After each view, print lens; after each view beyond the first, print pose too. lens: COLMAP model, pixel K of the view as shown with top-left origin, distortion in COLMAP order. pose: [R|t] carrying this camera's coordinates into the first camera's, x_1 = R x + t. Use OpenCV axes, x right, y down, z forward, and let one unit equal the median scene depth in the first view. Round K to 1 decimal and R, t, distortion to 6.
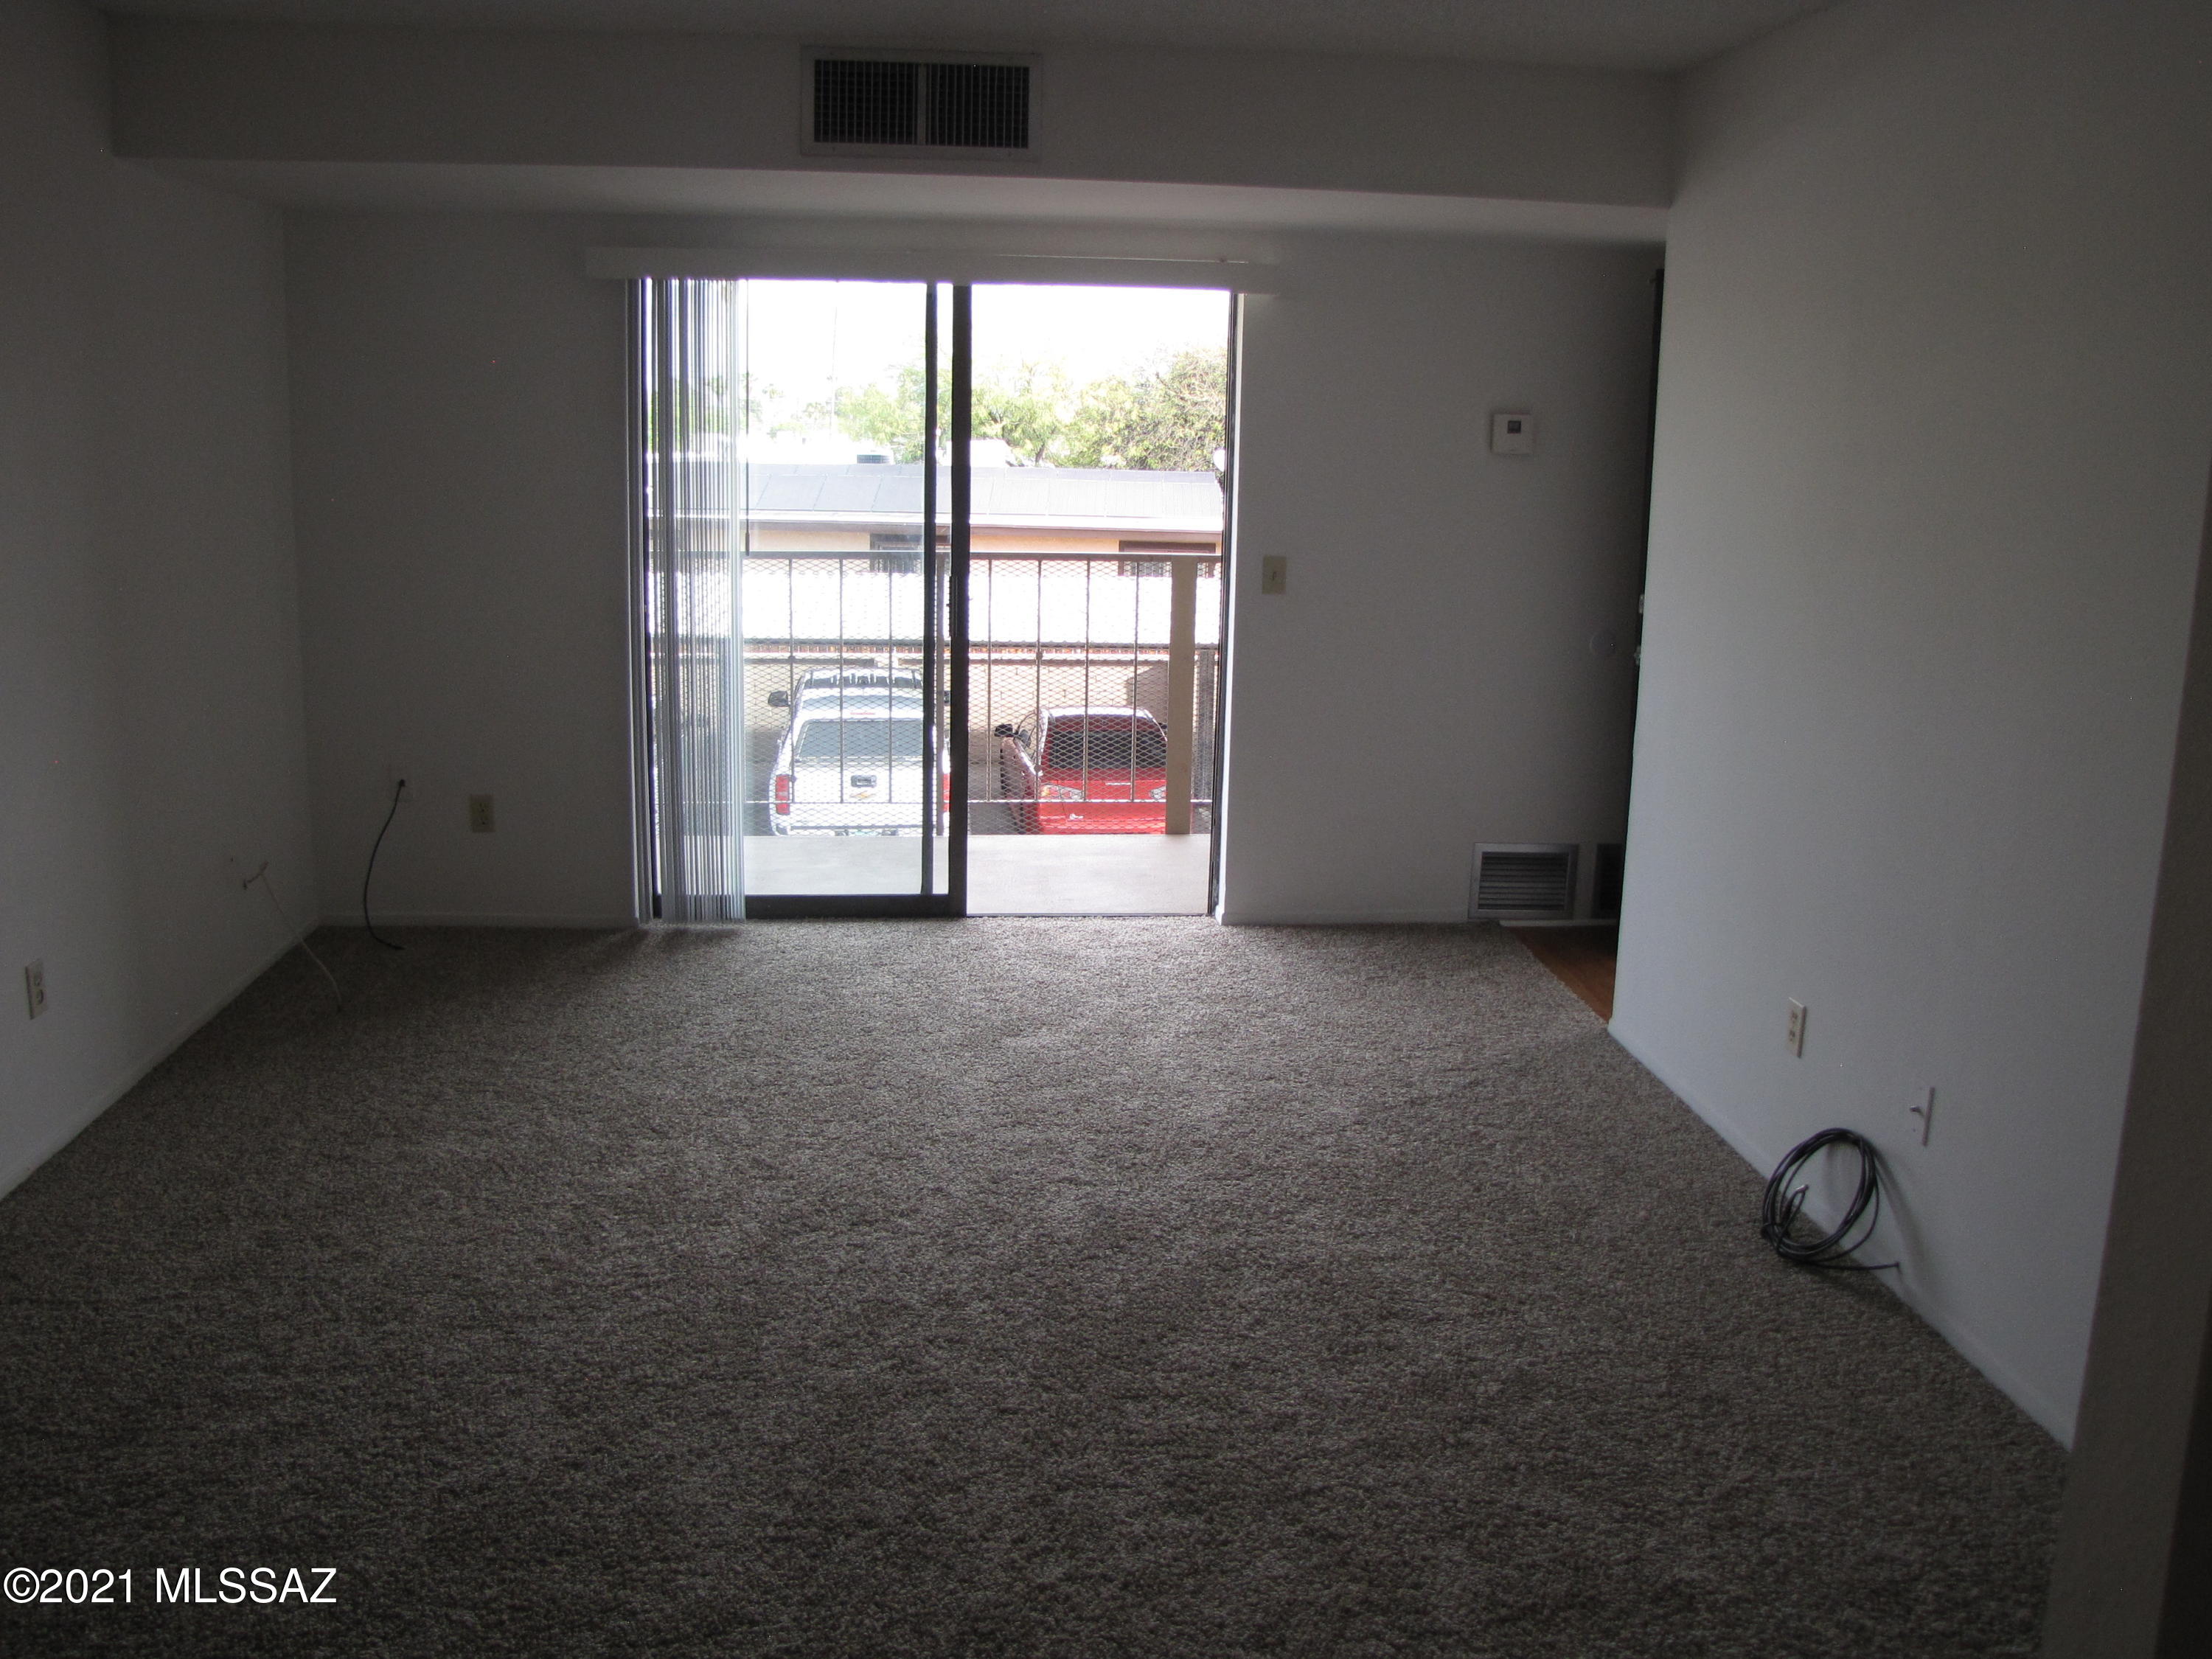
lens RADIAL K [[1908.7, 0, 1107.7], [0, 1908.7, 825.6], [0, 0, 1]] dist [-0.006218, -0.000973]
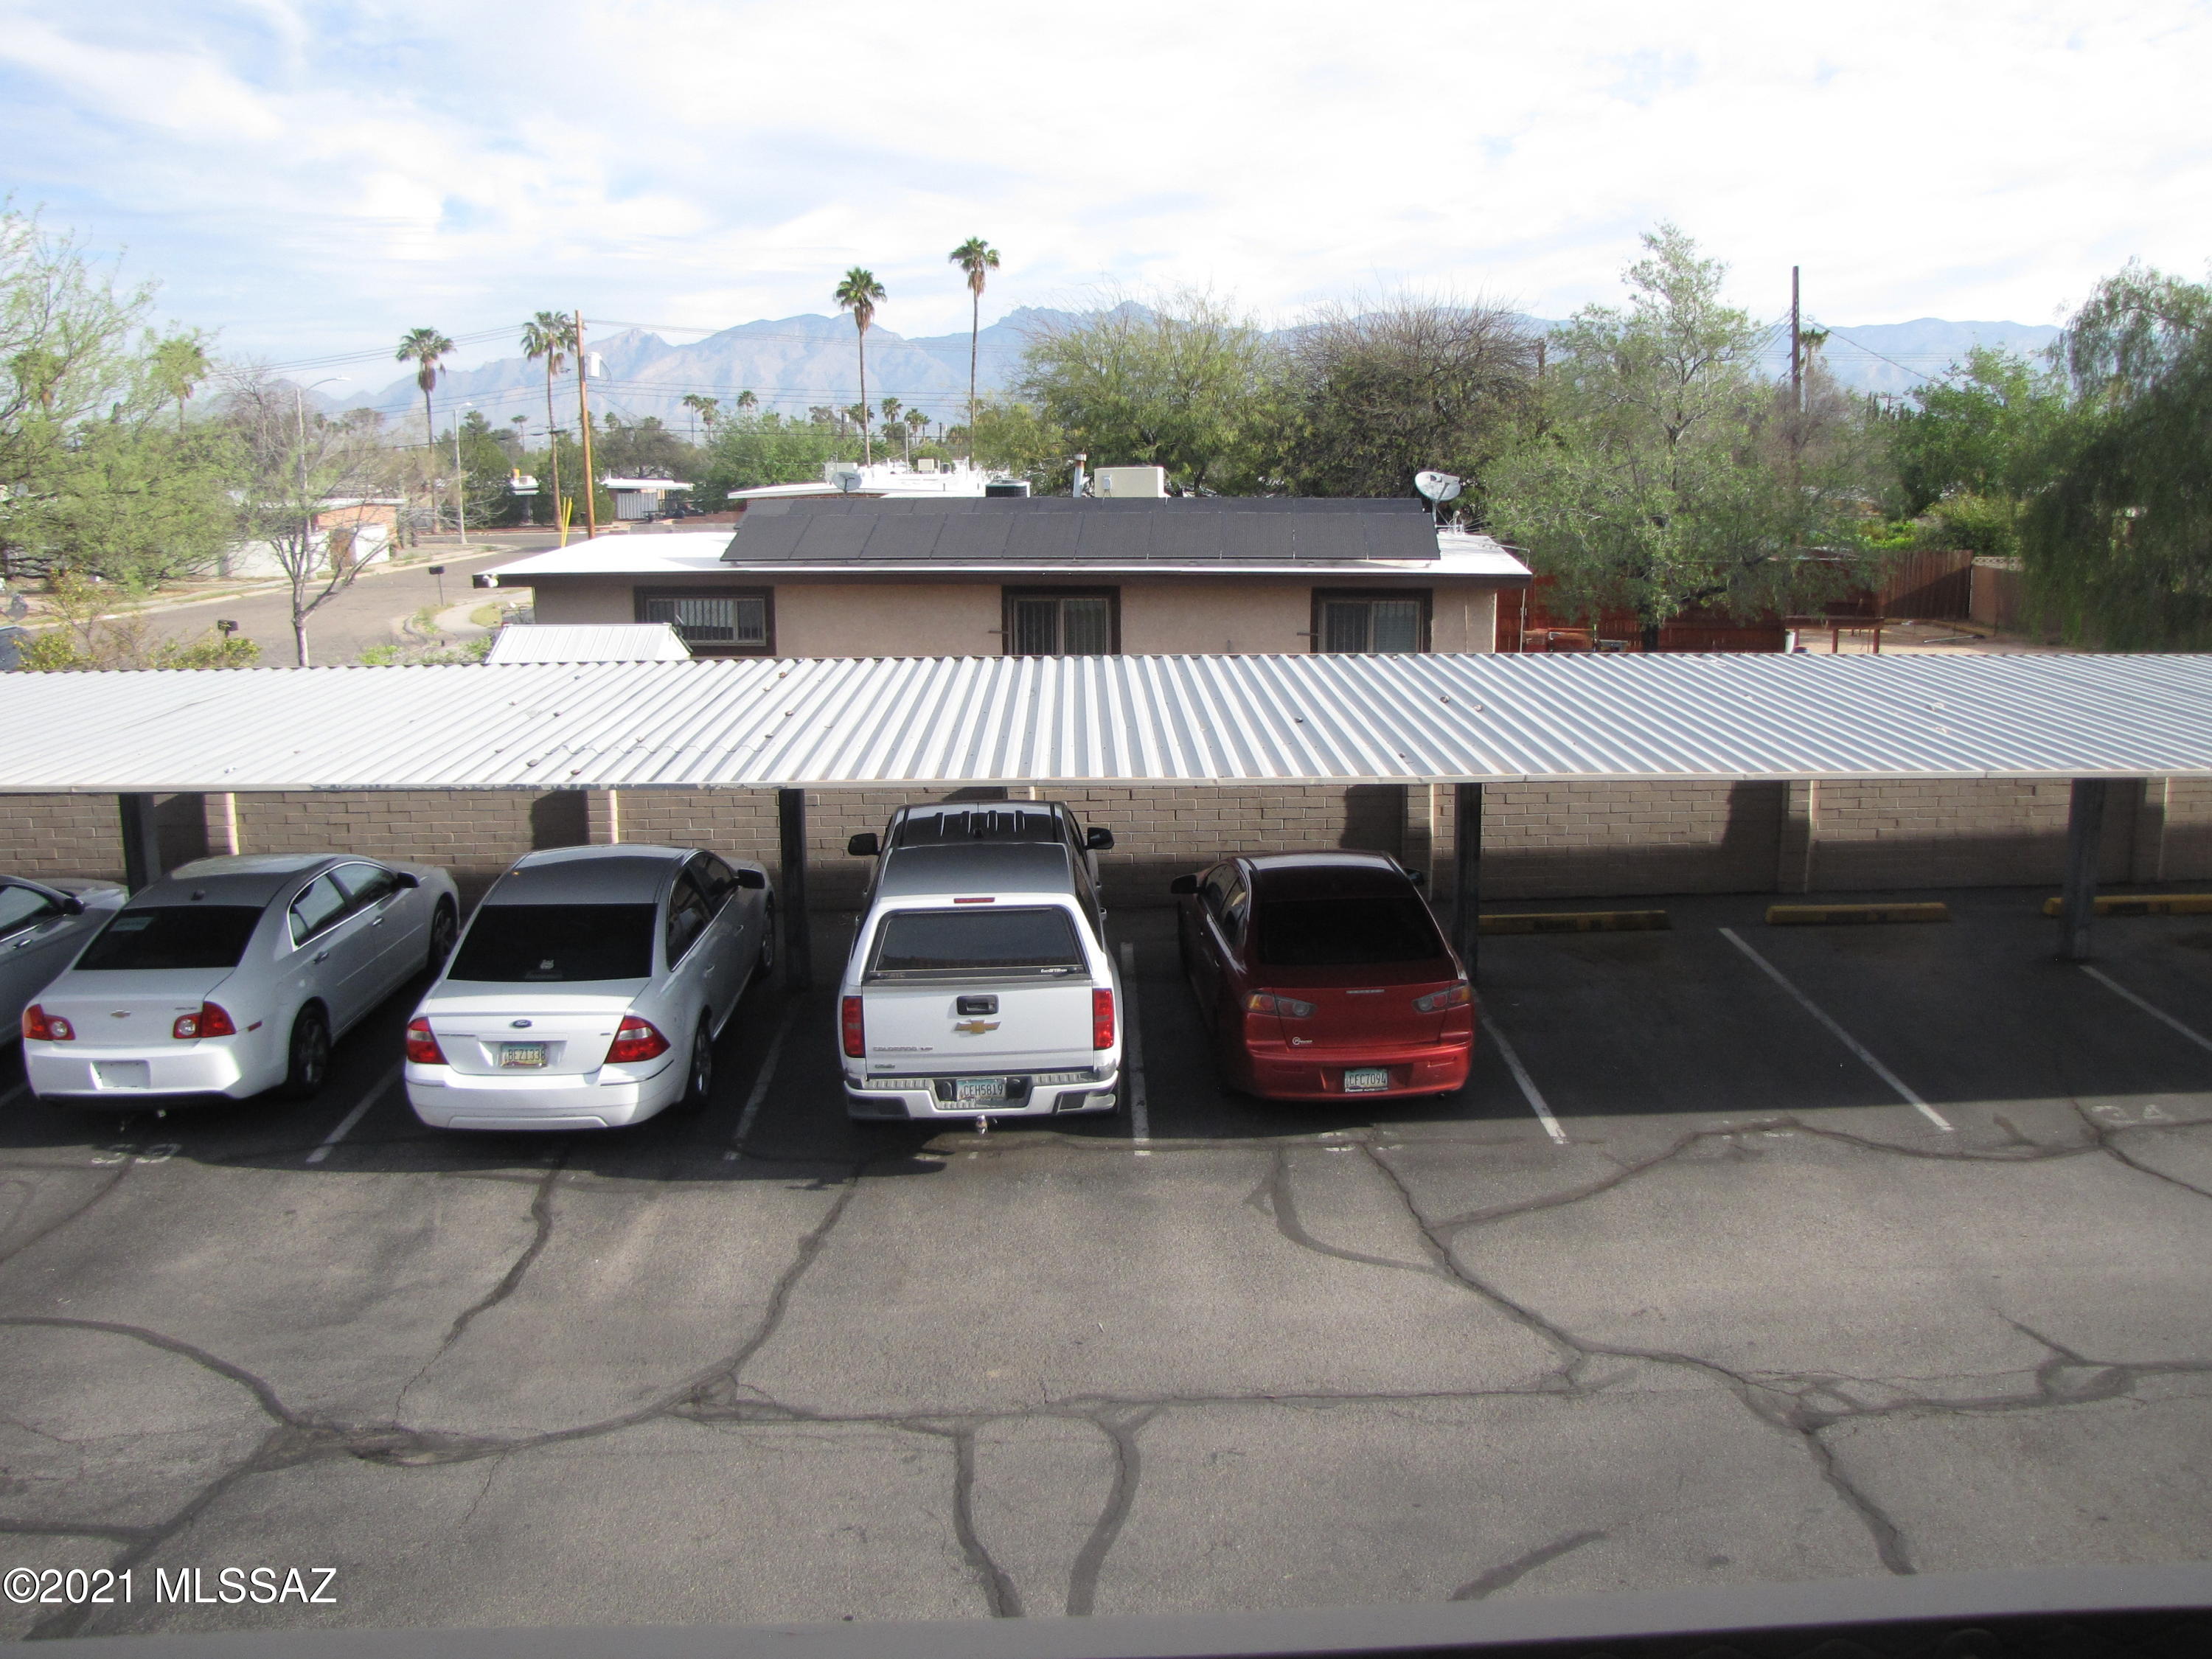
lens RADIAL K [[1908.7, 0, 1106.6], [0, 1908.7, 830.1], [0, 0, 1]] dist [-0.006218, -0.000973]
pose [[0.996947, -0.010311, -0.077392, -0.011870], [0.009675, 0.999916, -0.008584, -0.026638], [0.077475, 0.007809, 0.996964, 0.126380]]
